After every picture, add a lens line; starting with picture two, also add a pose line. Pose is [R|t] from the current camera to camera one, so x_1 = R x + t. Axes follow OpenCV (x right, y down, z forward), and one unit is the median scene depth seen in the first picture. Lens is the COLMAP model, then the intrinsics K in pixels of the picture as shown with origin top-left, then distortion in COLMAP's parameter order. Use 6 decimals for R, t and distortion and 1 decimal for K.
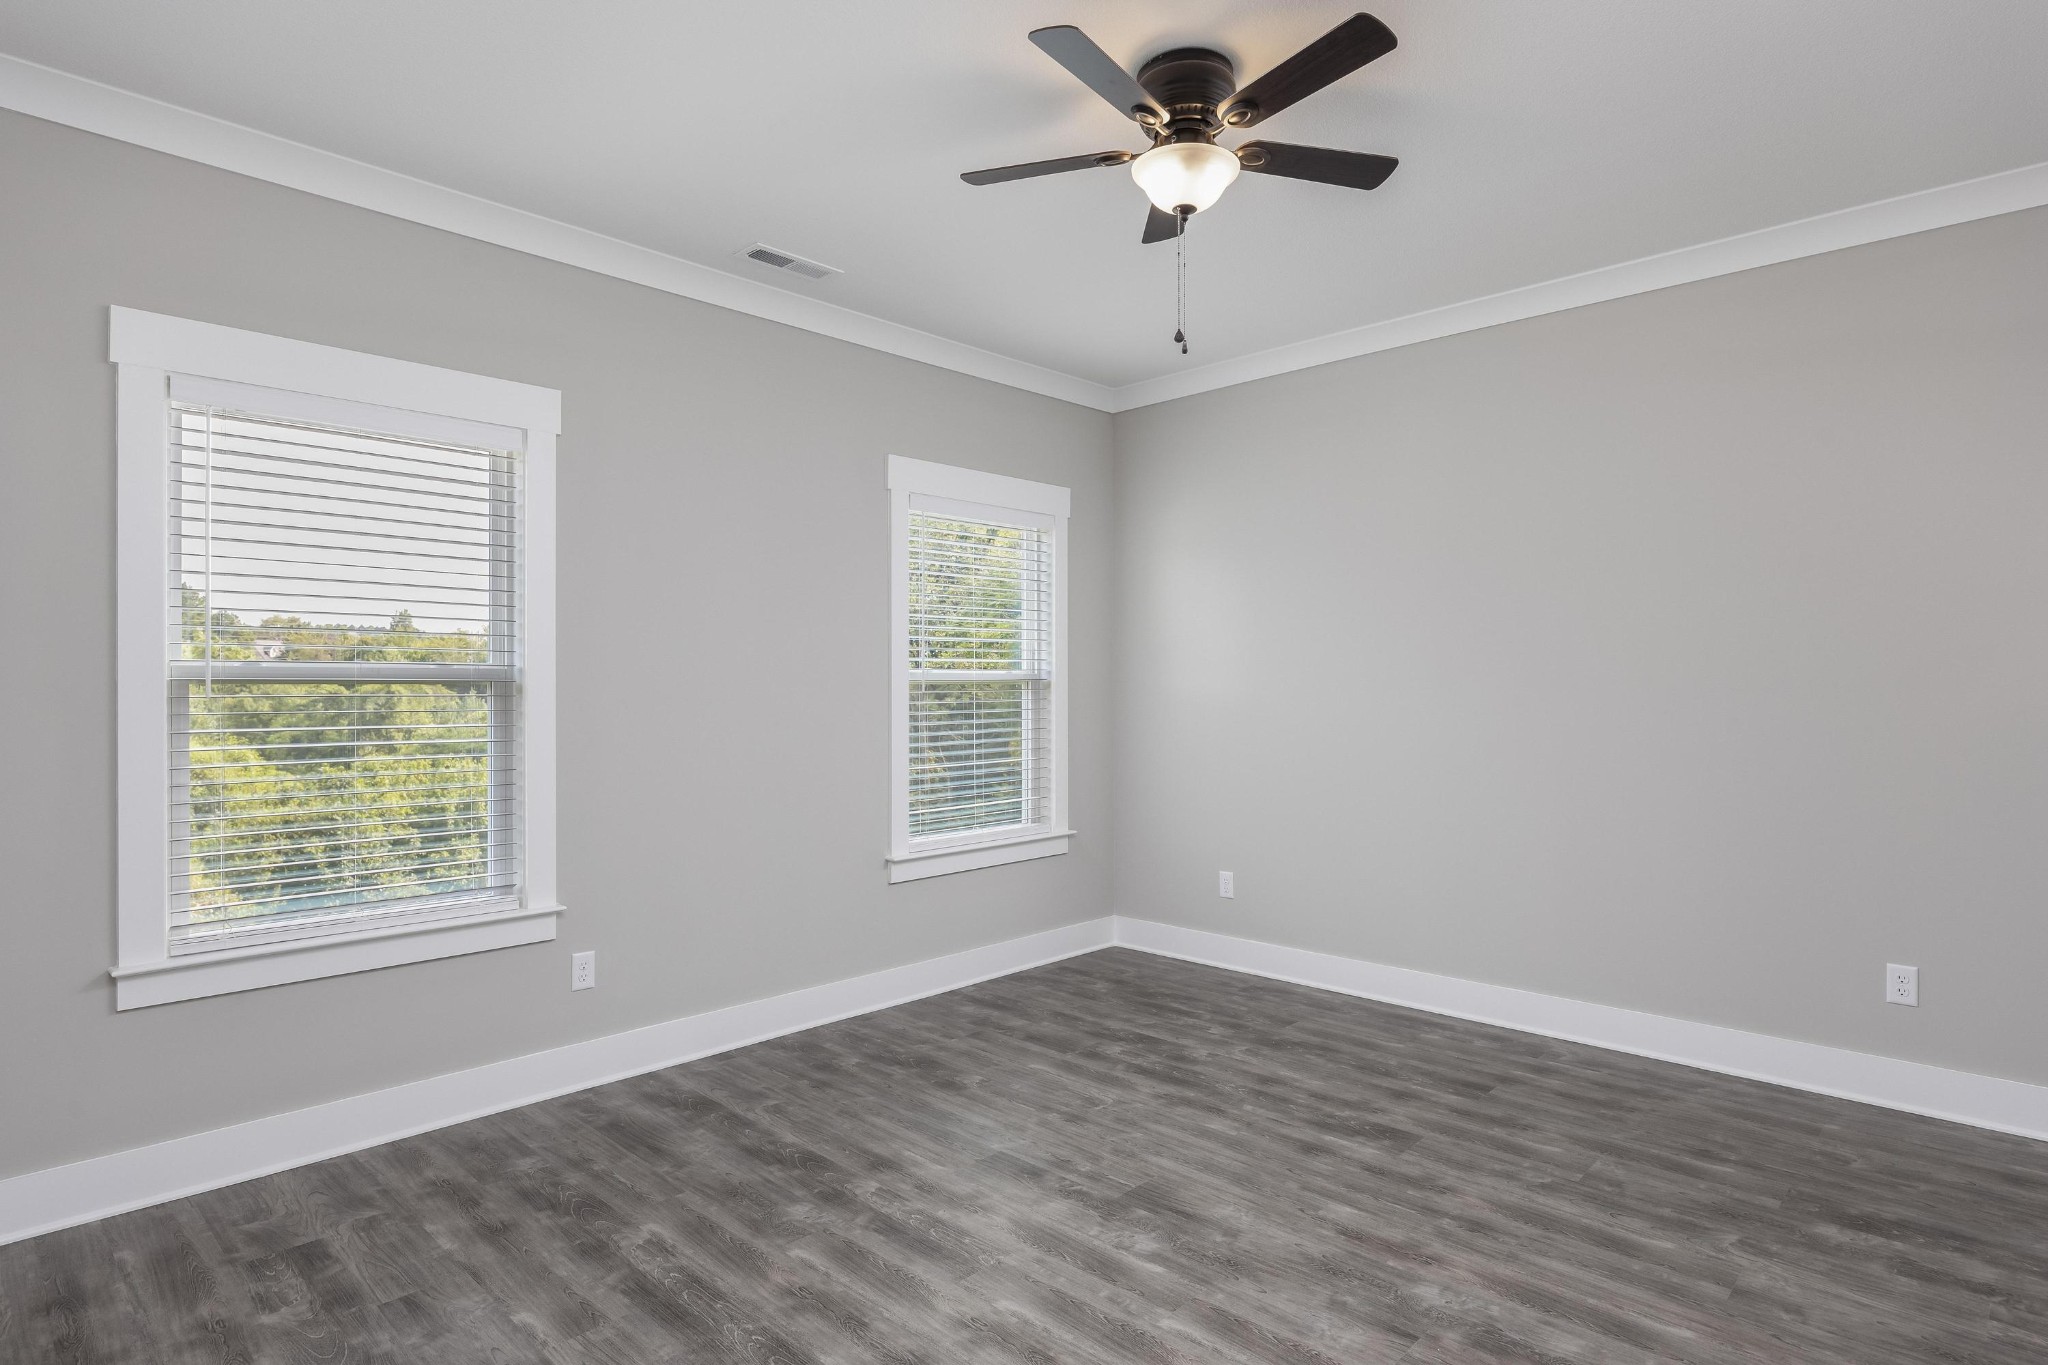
lens RADIAL K [[1093.5, 0, 1024.0], [0, 1093.5, 682.5], [0, 0, 1]] dist [0.003972, -0.000851]
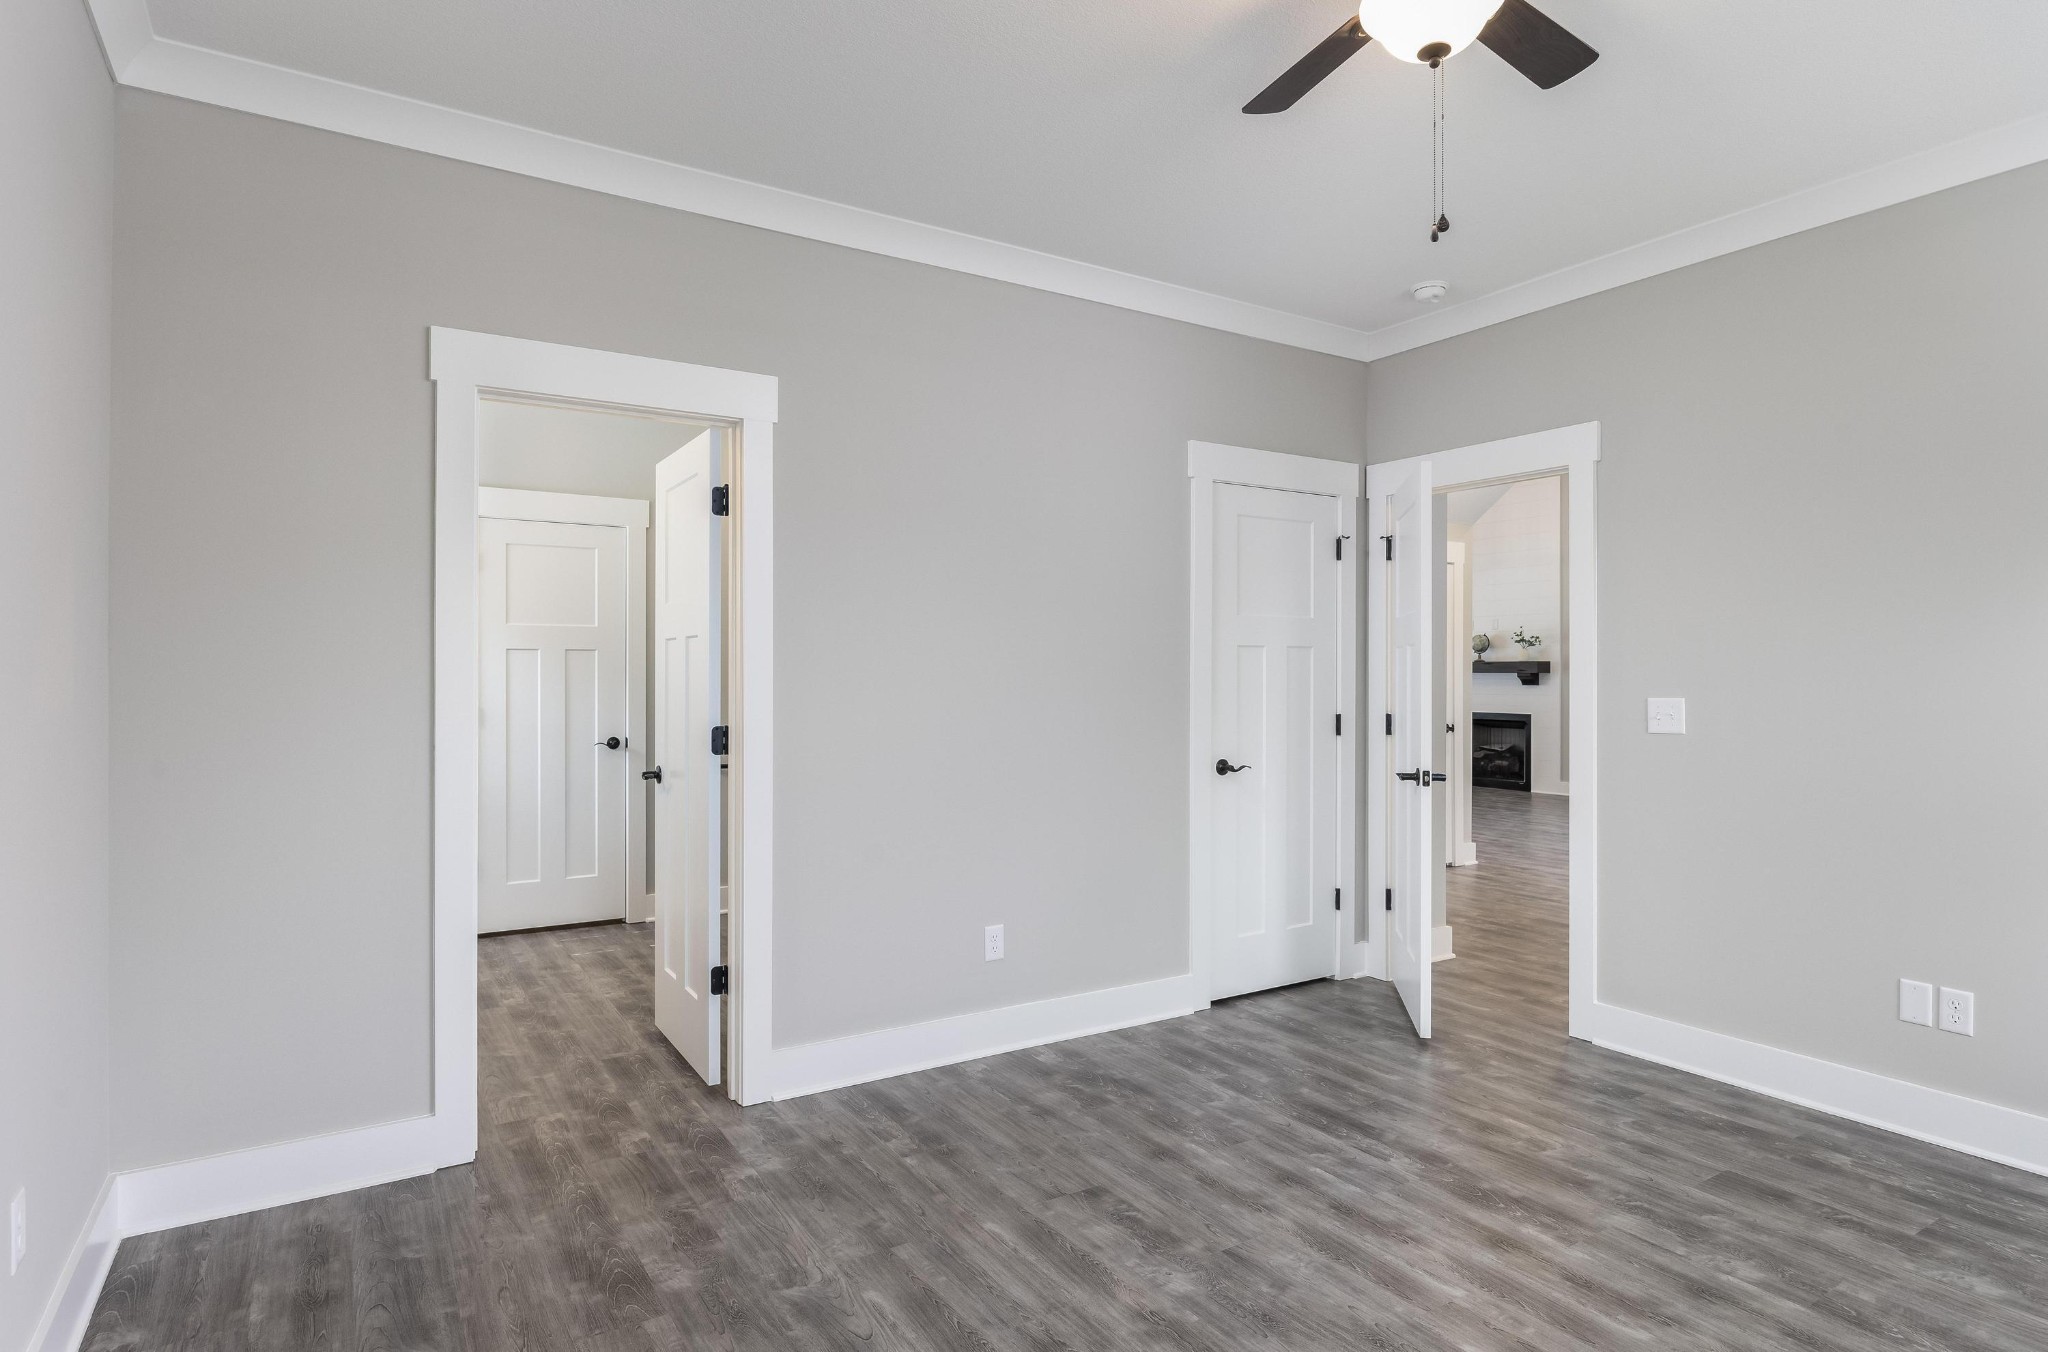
lens RADIAL K [[1084.2, 0, 1024.0], [0, 1084.2, 676.0], [0, 0, 1]] dist [-0.000428, 0.000276]
pose [[-0.969533, -0.001521, 0.244955, 0.266557], [-0.002138, 0.999995, -0.002253, 0.001496], [-0.244951, -0.002708, -0.969532, 2.009924]]
